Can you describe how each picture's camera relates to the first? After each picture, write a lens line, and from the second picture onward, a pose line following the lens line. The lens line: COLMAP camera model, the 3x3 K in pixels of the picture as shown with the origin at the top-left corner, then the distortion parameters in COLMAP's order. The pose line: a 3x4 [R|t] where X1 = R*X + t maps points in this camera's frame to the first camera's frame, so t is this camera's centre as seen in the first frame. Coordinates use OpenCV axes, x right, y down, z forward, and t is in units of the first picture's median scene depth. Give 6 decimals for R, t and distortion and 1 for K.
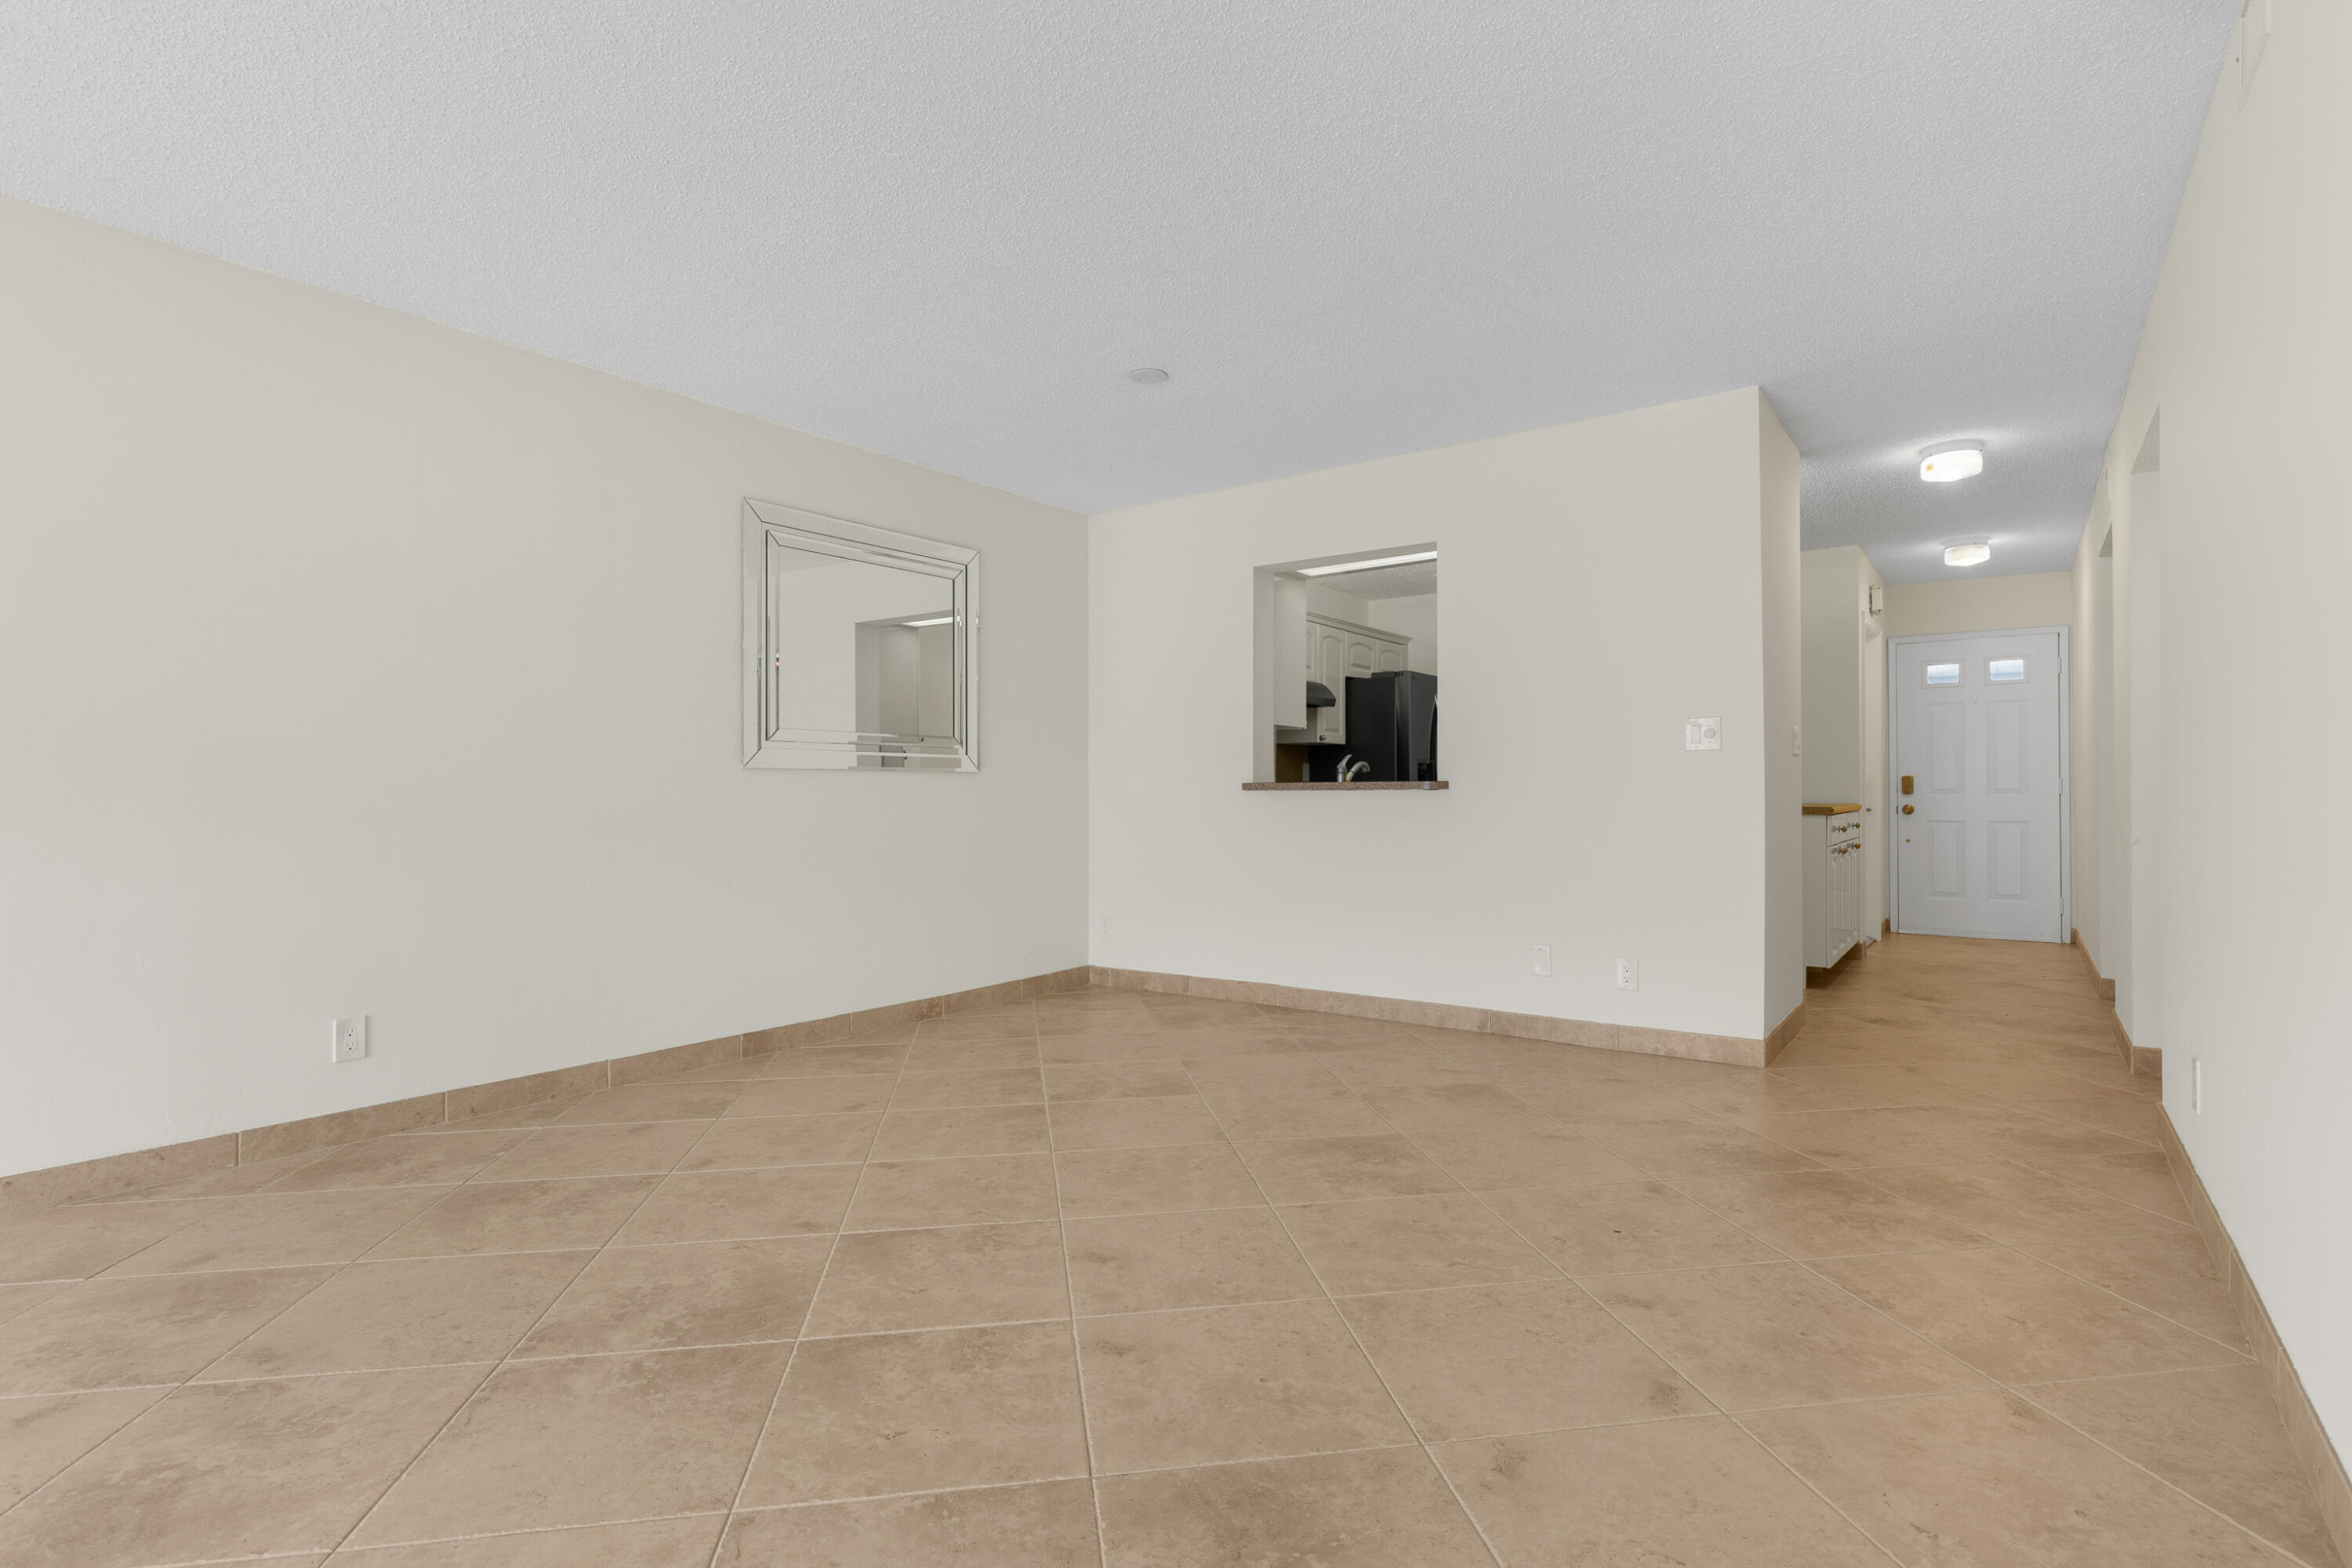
lens RADIAL K [[1179.0, 0, 1176.0], [0, 1179.0, 784.0], [0, 0, 1]] dist [0.000190, -0.000470]
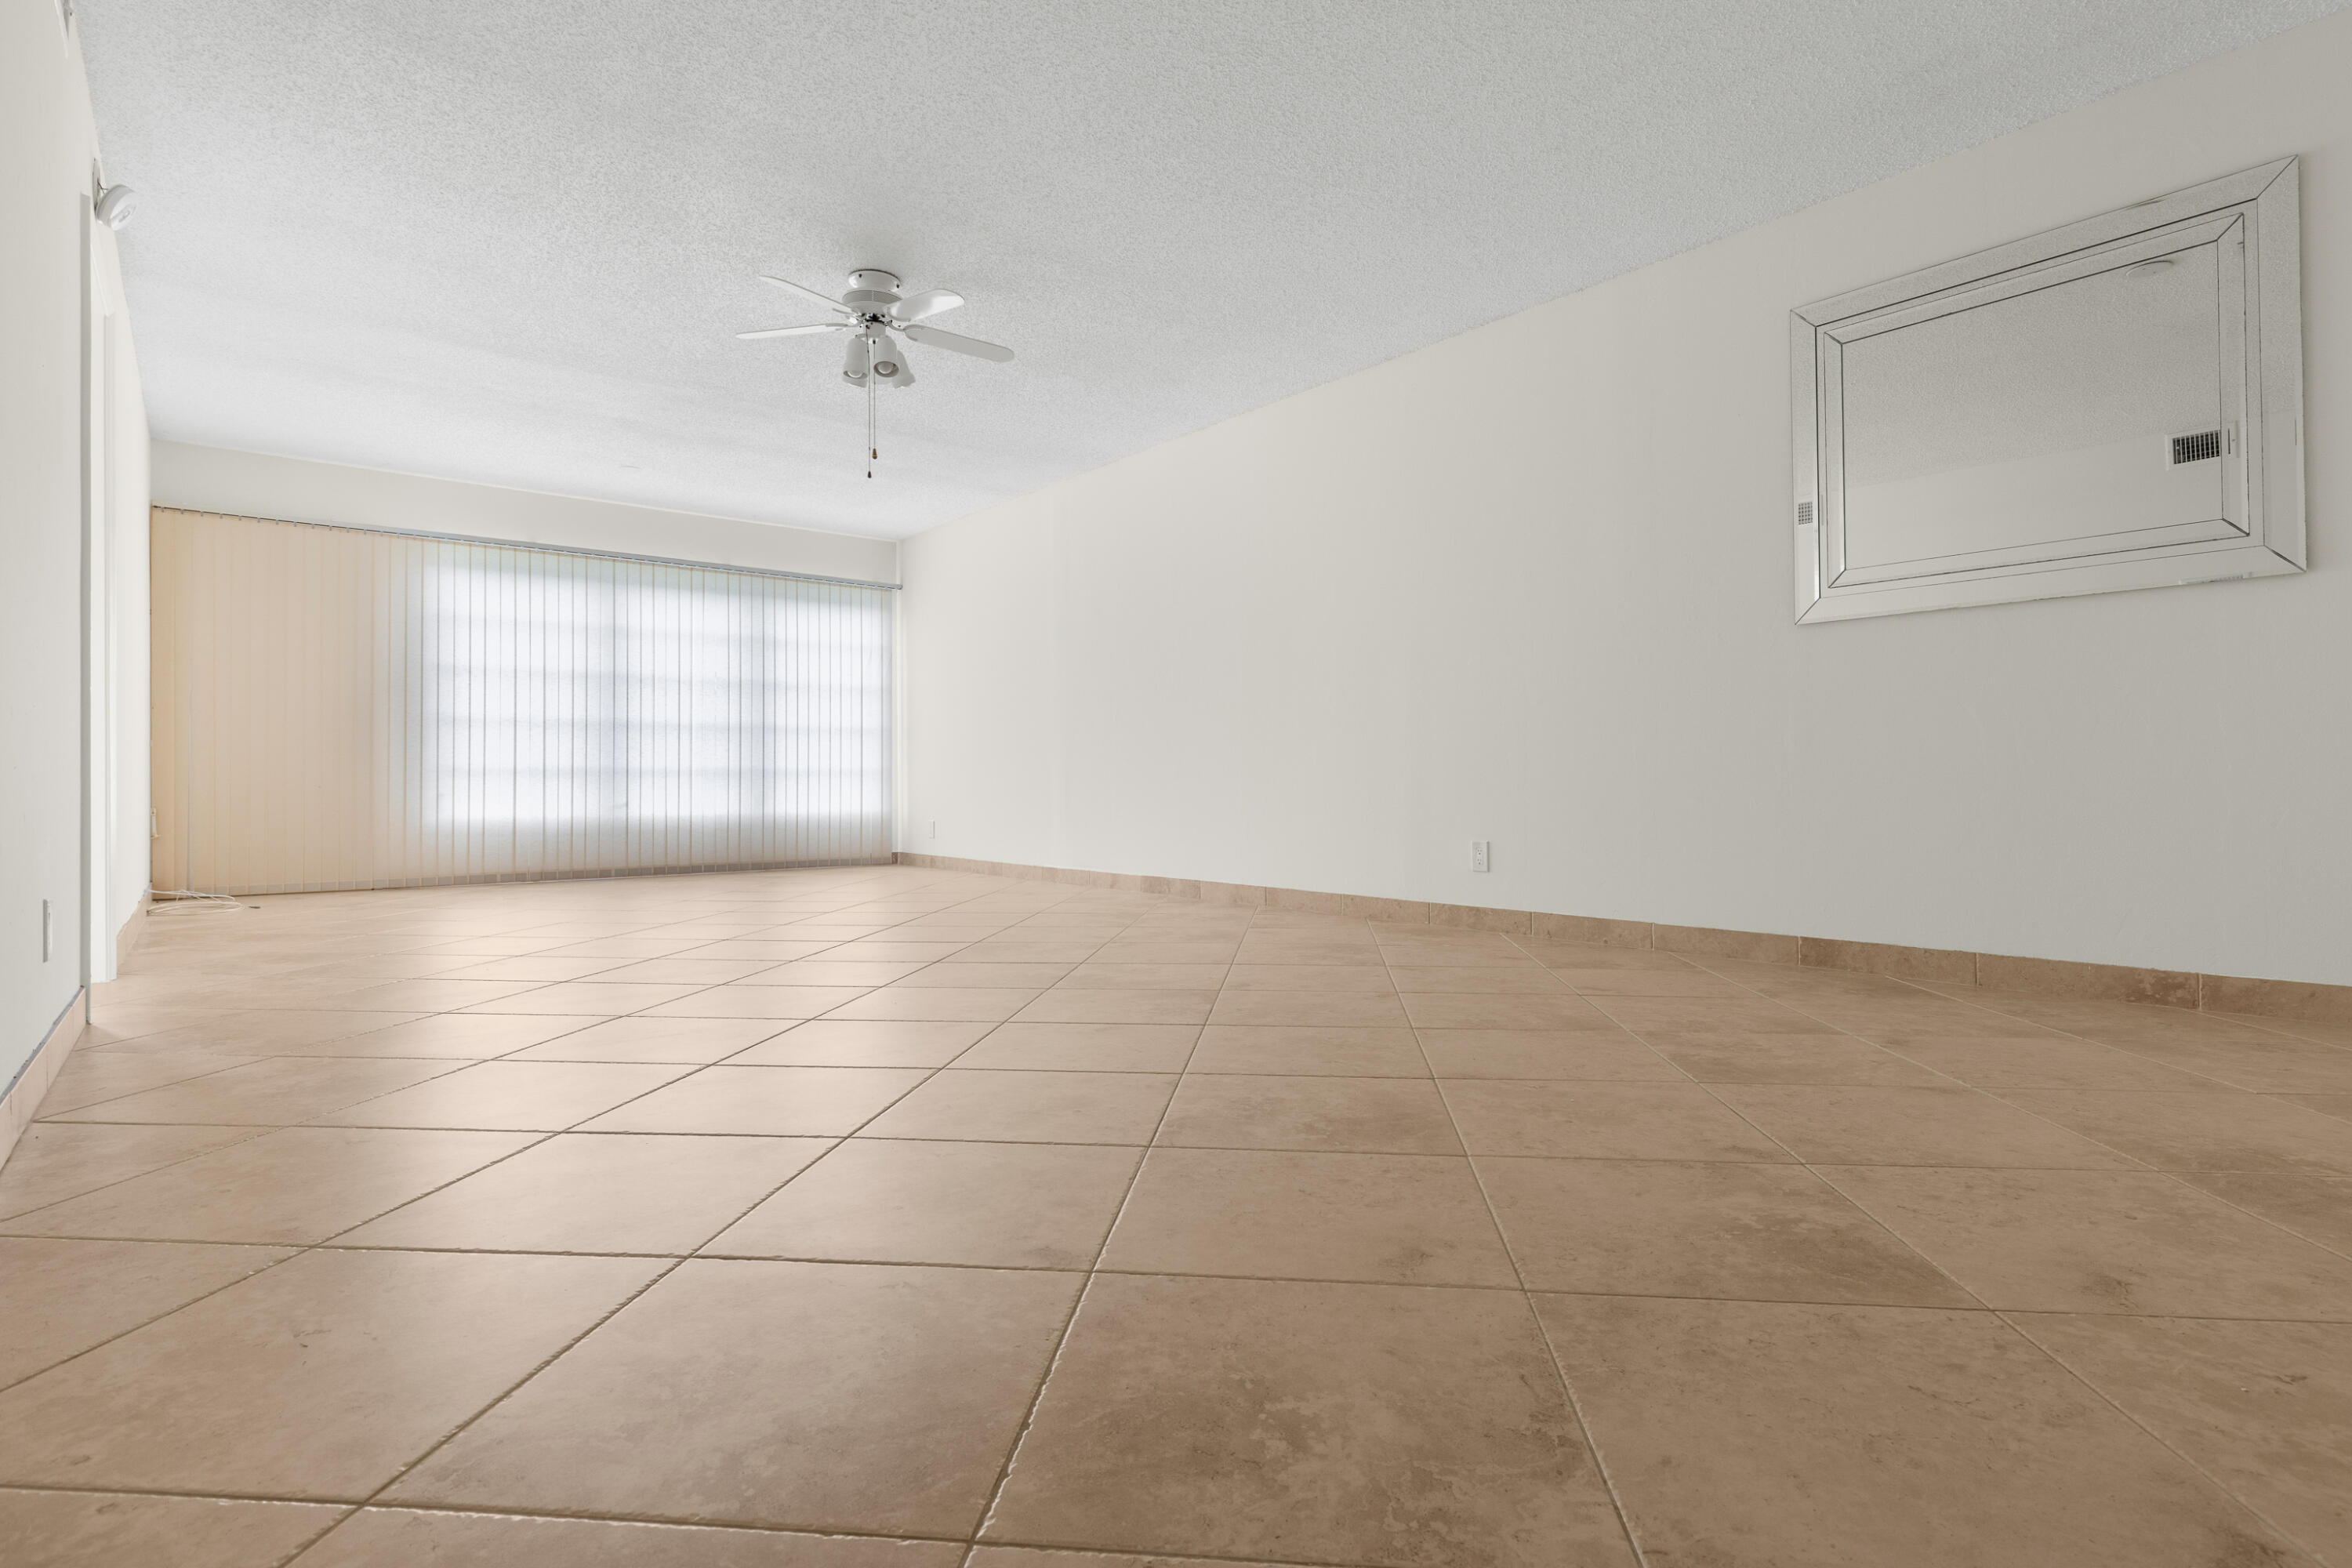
lens RADIAL K [[1179.0, 0, 1176.0], [0, 1179.0, 784.0], [0, 0, 1]] dist [0.000190, -0.000470]
pose [[-0.252203, 0.006644, -0.967652, 0.680575], [0.006473, 0.999966, 0.005178, 0.110482], [0.967653, -0.004958, -0.252237, 0.917382]]
